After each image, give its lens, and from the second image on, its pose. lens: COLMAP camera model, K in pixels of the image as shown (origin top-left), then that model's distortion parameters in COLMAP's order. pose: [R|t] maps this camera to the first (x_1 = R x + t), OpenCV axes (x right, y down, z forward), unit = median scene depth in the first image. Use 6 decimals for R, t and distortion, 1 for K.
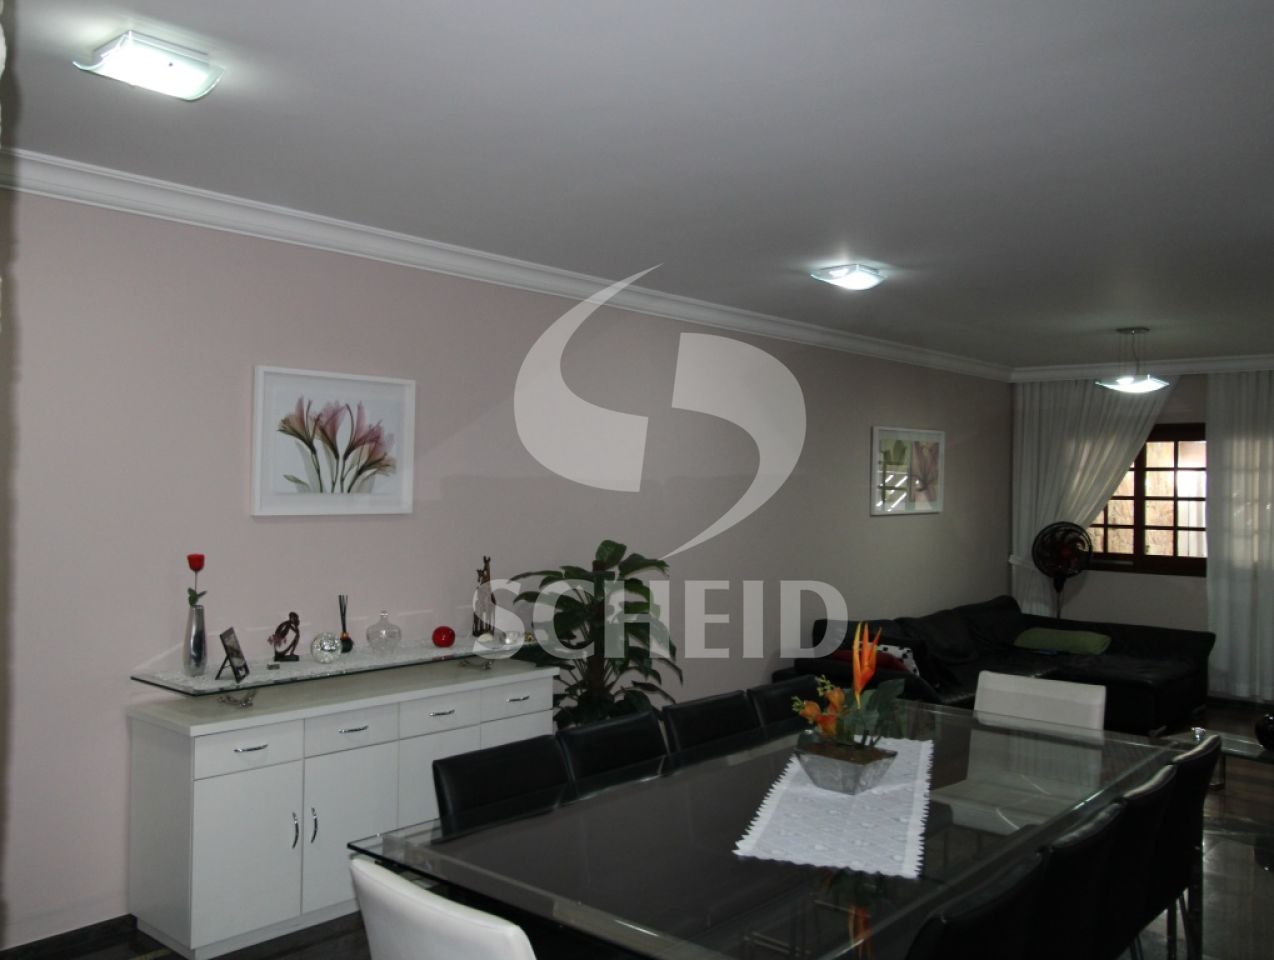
lens RADIAL K [[1107.8, 0, 637.0], [0, 1107.8, 480.0], [0, 0, 1]] dist [0.113040, -0.000919]
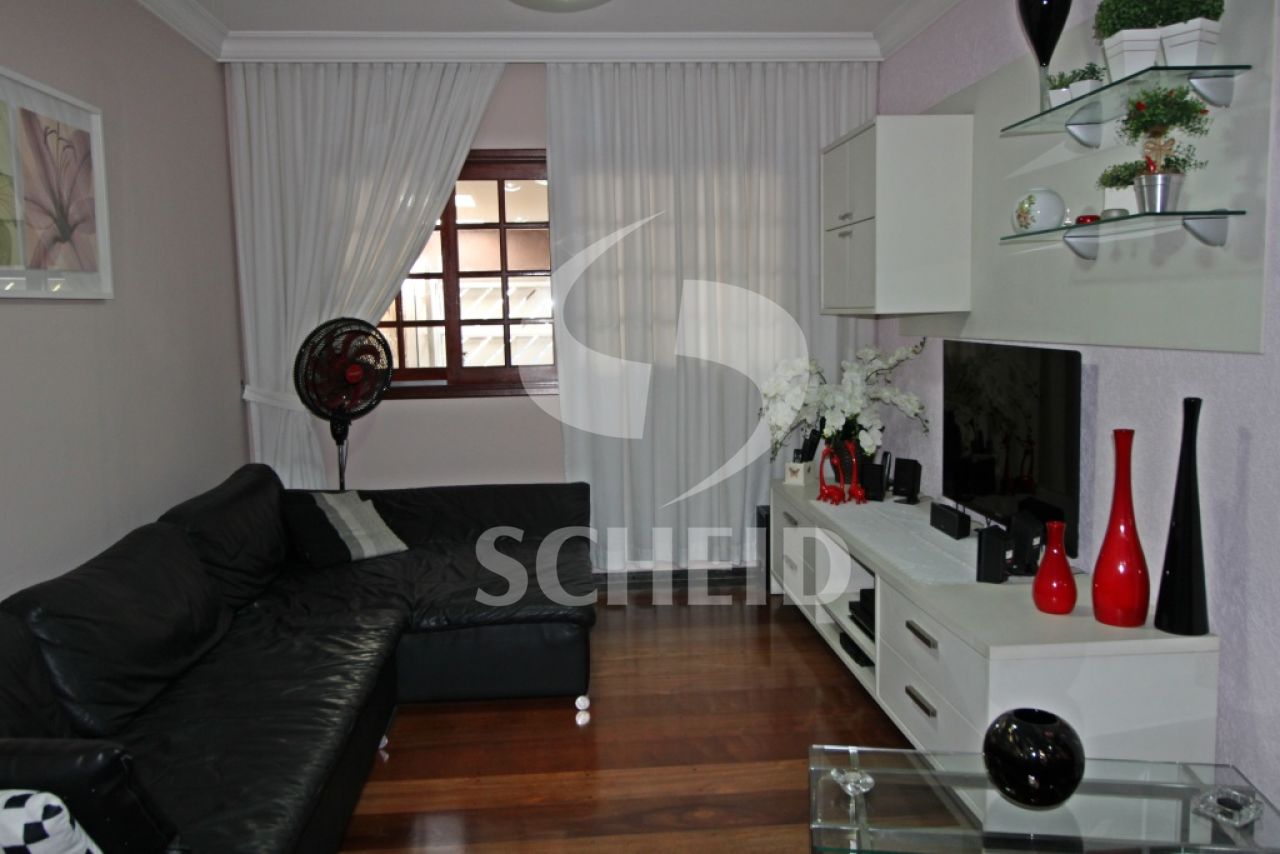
lens RADIAL K [[1033.7, 0, 640.0], [0, 1033.7, 427.0], [0, 0, 1]] dist [0.035890, -0.007548]
pose [[0.729936, -0.108771, 0.674805, 0.142718], [0.032246, 0.991638, 0.124961, 0.033079], [-0.682754, -0.069454, 0.727340, 0.559735]]
